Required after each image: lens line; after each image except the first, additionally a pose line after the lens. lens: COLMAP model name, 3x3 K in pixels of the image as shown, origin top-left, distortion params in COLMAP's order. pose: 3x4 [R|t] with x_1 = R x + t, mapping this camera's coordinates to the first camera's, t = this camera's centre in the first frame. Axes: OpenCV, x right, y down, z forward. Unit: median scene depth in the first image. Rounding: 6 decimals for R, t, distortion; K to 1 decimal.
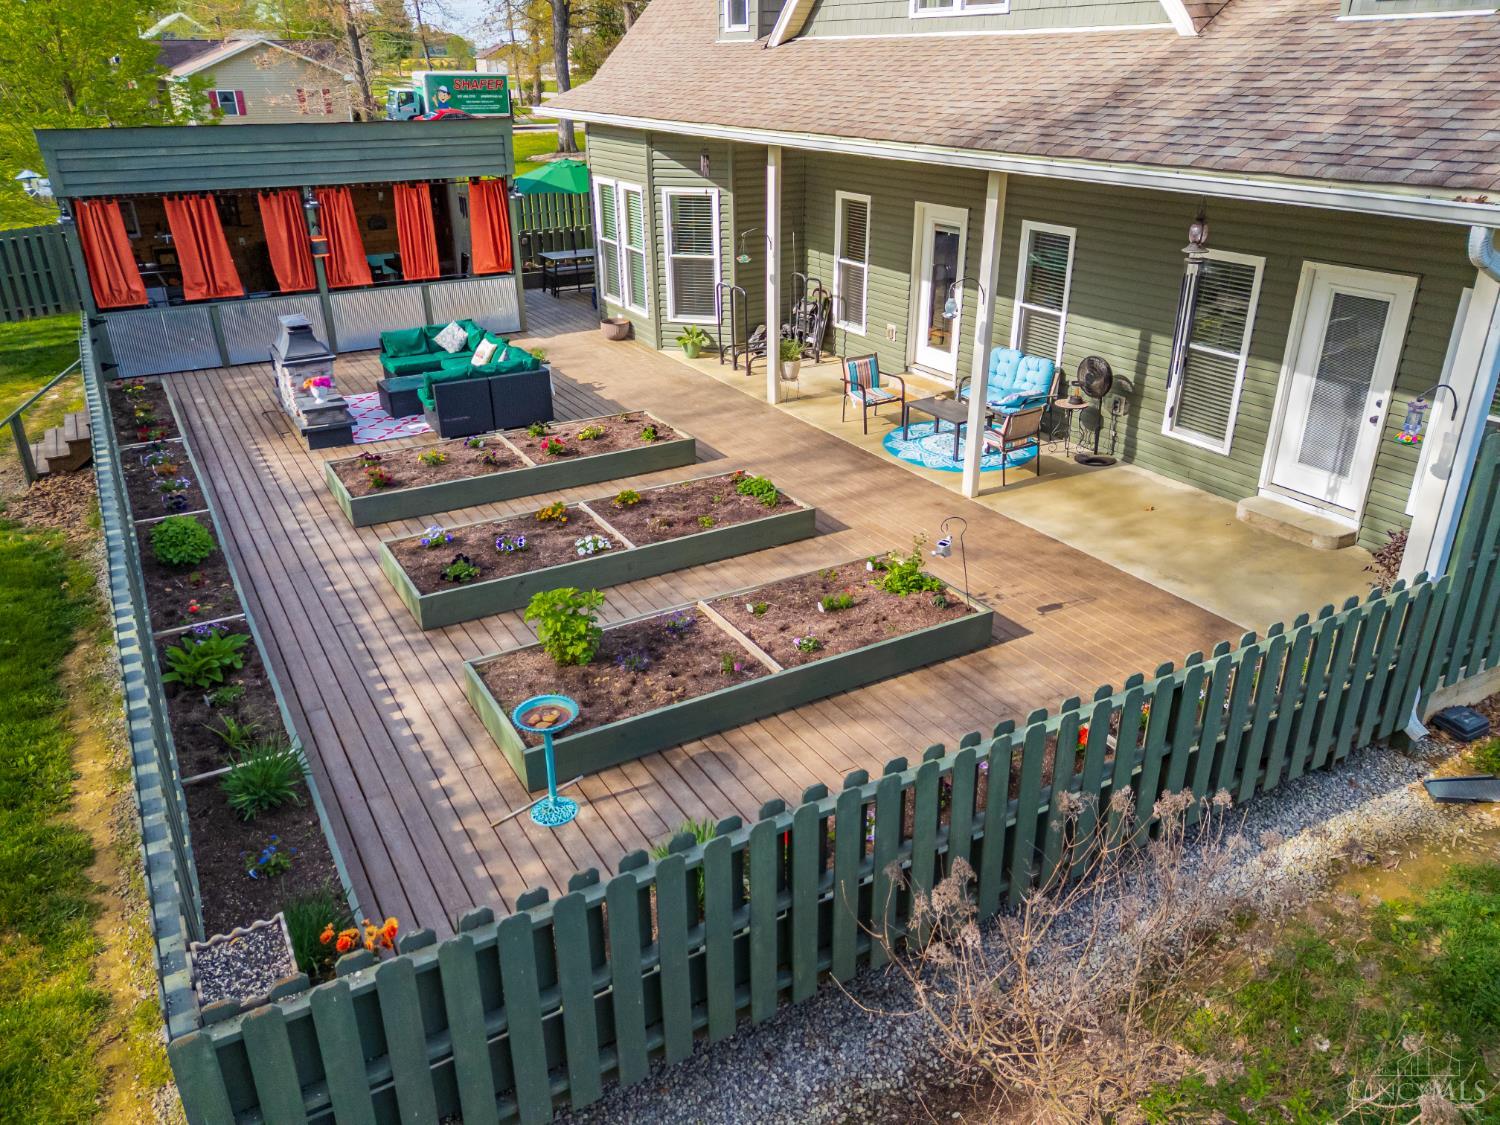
lens RADIAL K [[1086.1, 0, 750.0], [0, 1086.1, 562.5], [0, 0, 1]] dist [0.053798, -0.038778]
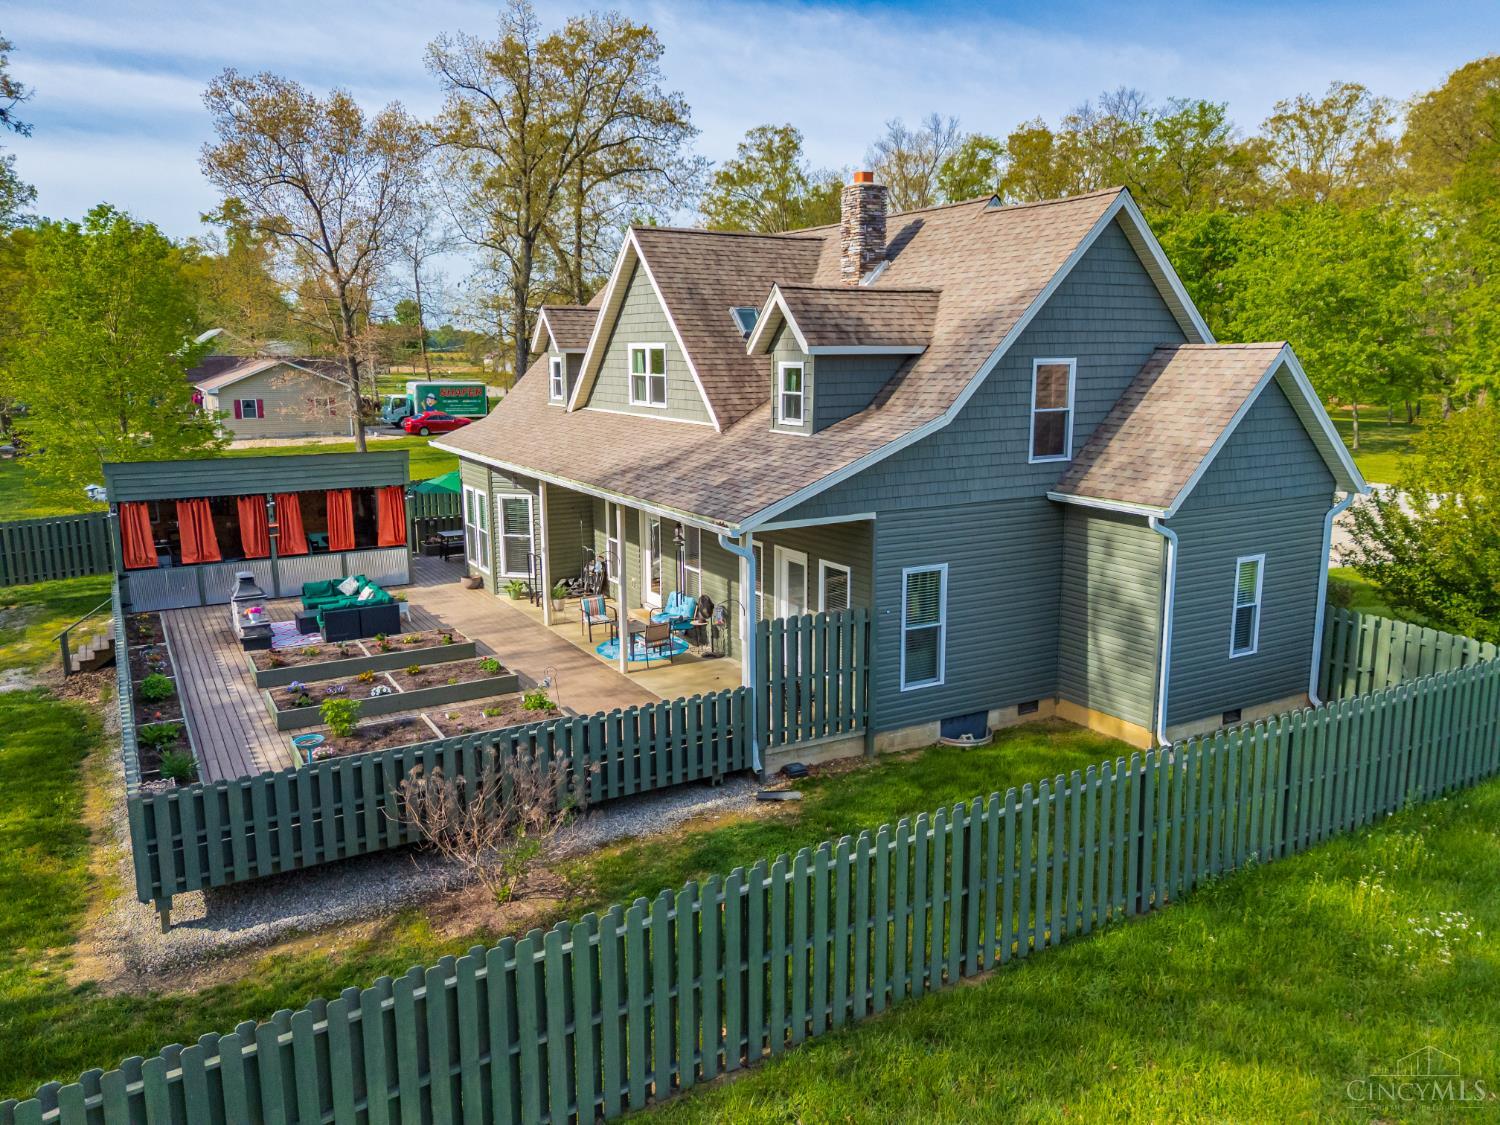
lens RADIAL K [[1086.1, 0, 750.0], [0, 1086.1, 562.5], [0, 0, 1]] dist [0.053798, -0.038778]
pose [[0.999993, 0.002841, 0.002565, 0.295922], [-0.002151, 0.971442, -0.237266, 0.131424], [-0.003166, 0.237259, 0.971441, -0.530183]]
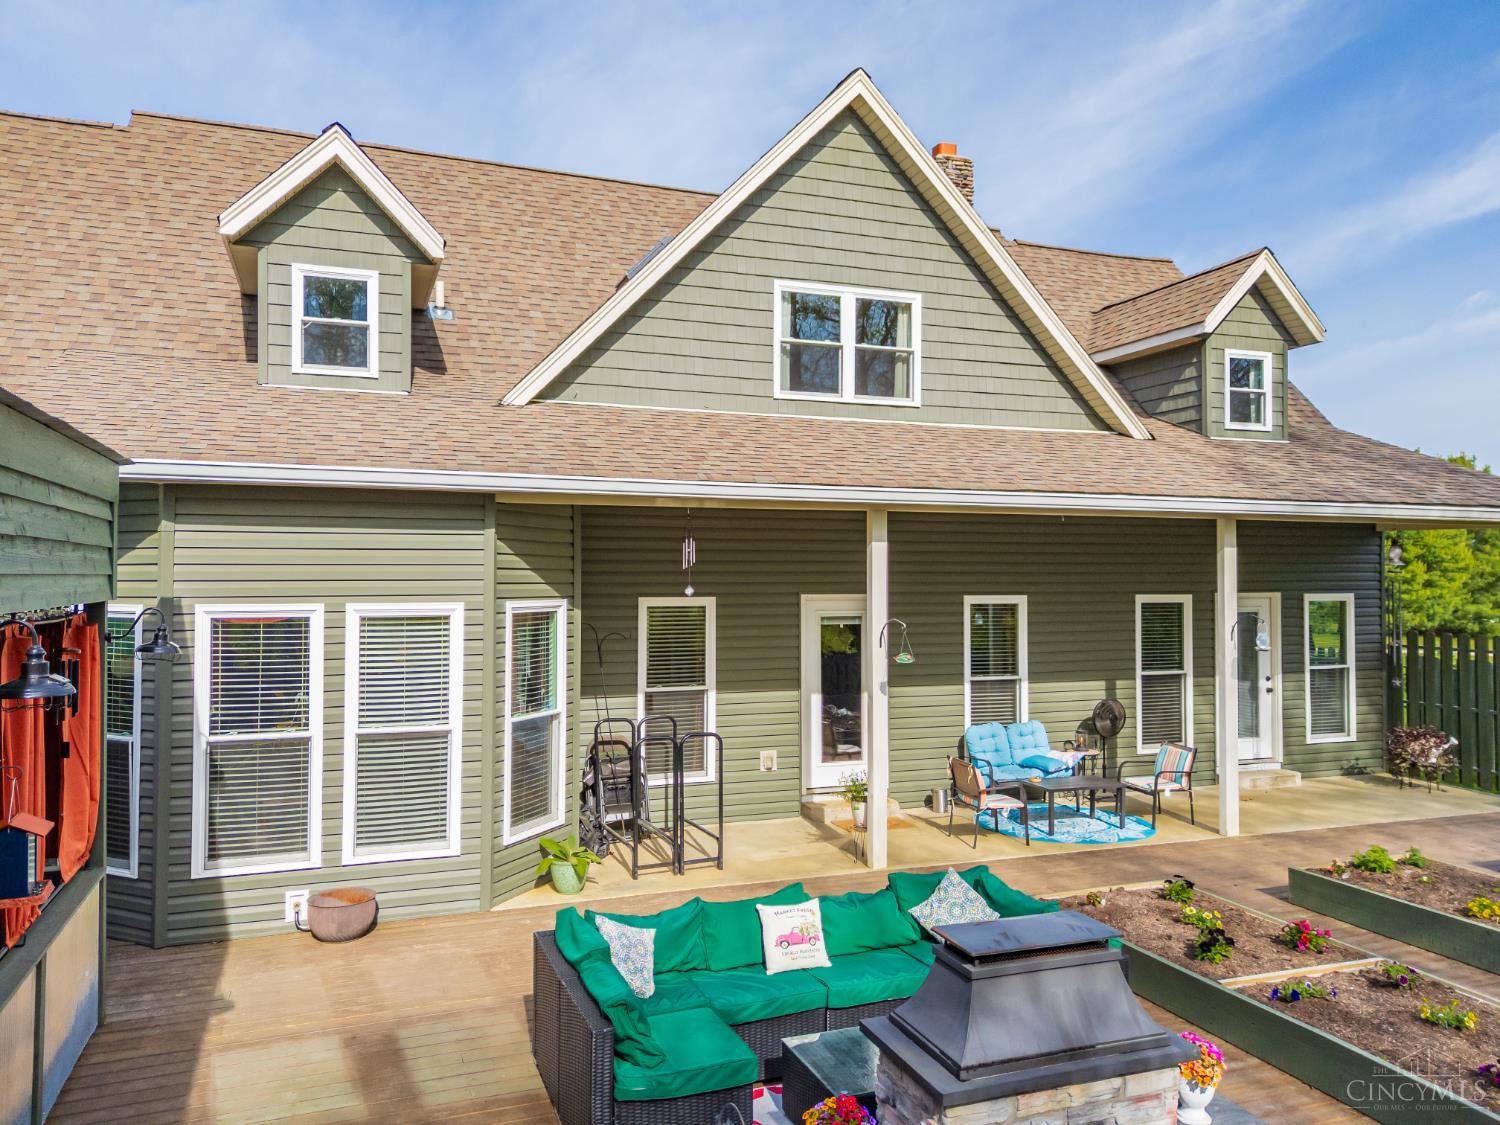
lens RADIAL K [[1086.1, 0, 750.0], [0, 1086.1, 562.5], [0, 0, 1]] dist [0.053798, -0.038778]
pose [[0.177364, 0.013769, 0.984049, -0.631891], [0.408976, 0.908444, -0.086424, -0.282281], [-0.895143, 0.417781, 0.155495, 0.850247]]
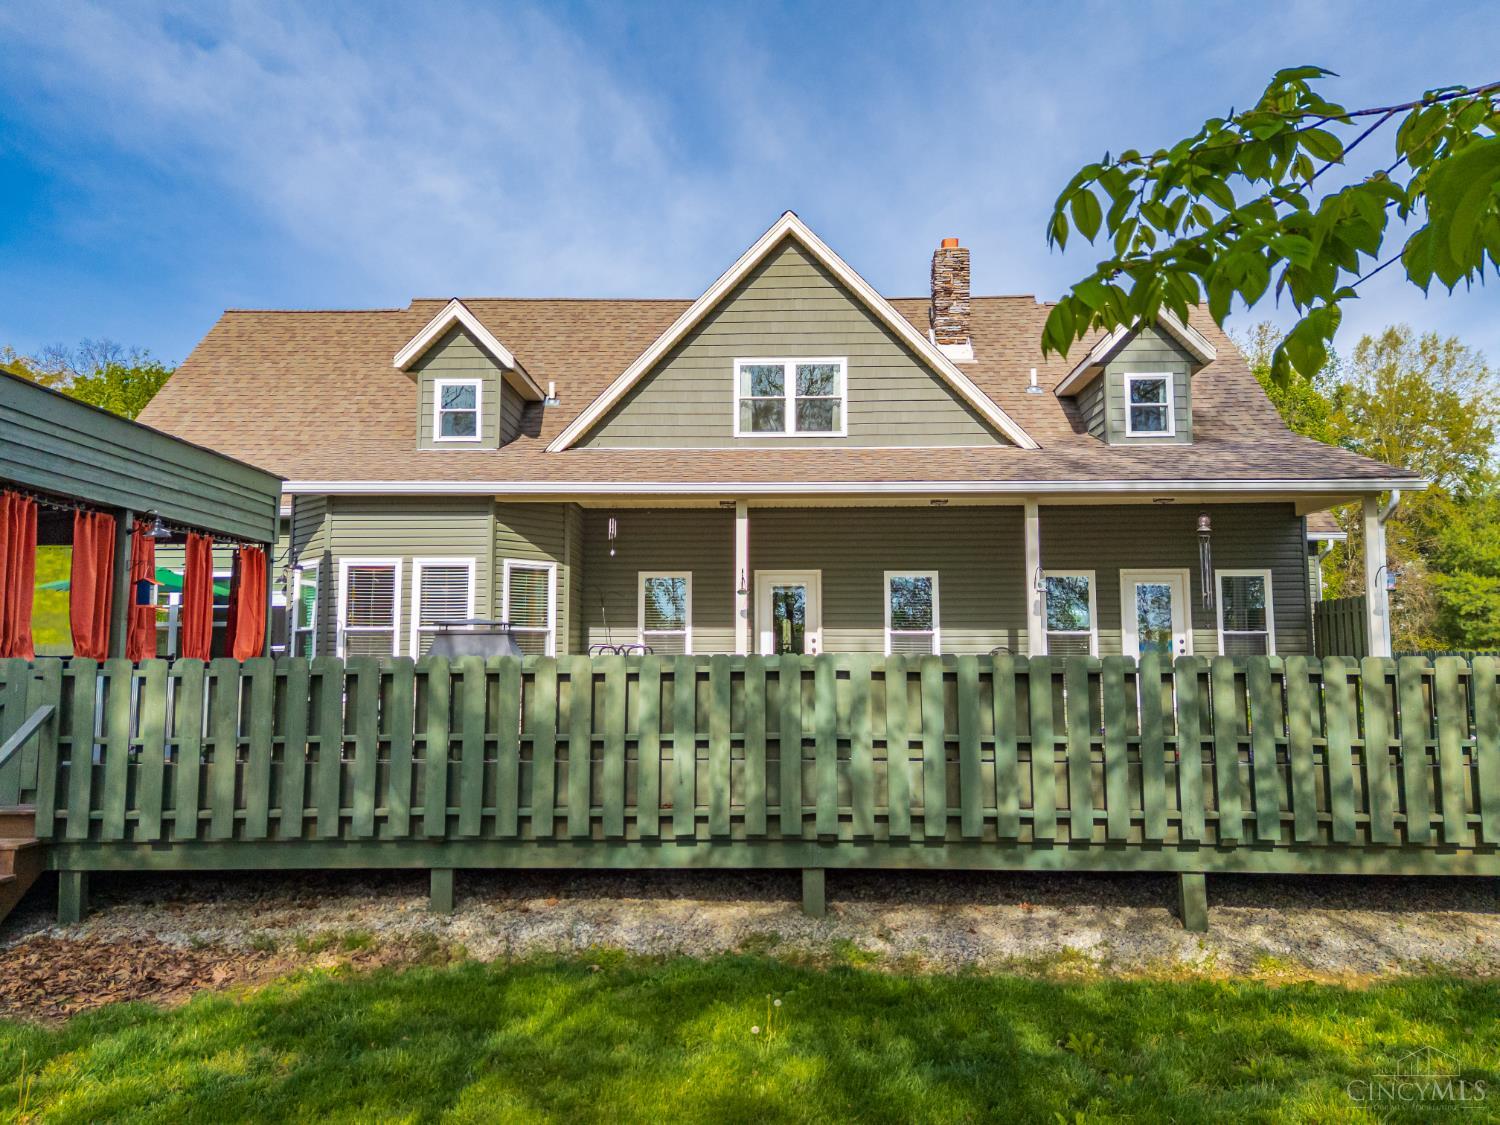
lens RADIAL K [[1086.1, 0, 750.0], [0, 1086.1, 562.5], [0, 0, 1]] dist [0.053798, -0.038778]
pose [[0.533131, 0.083004, 0.841951, -0.805495], [0.350633, 0.884006, -0.309175, 0.027275], [-0.769953, 0.460047, 0.442187, 0.446923]]
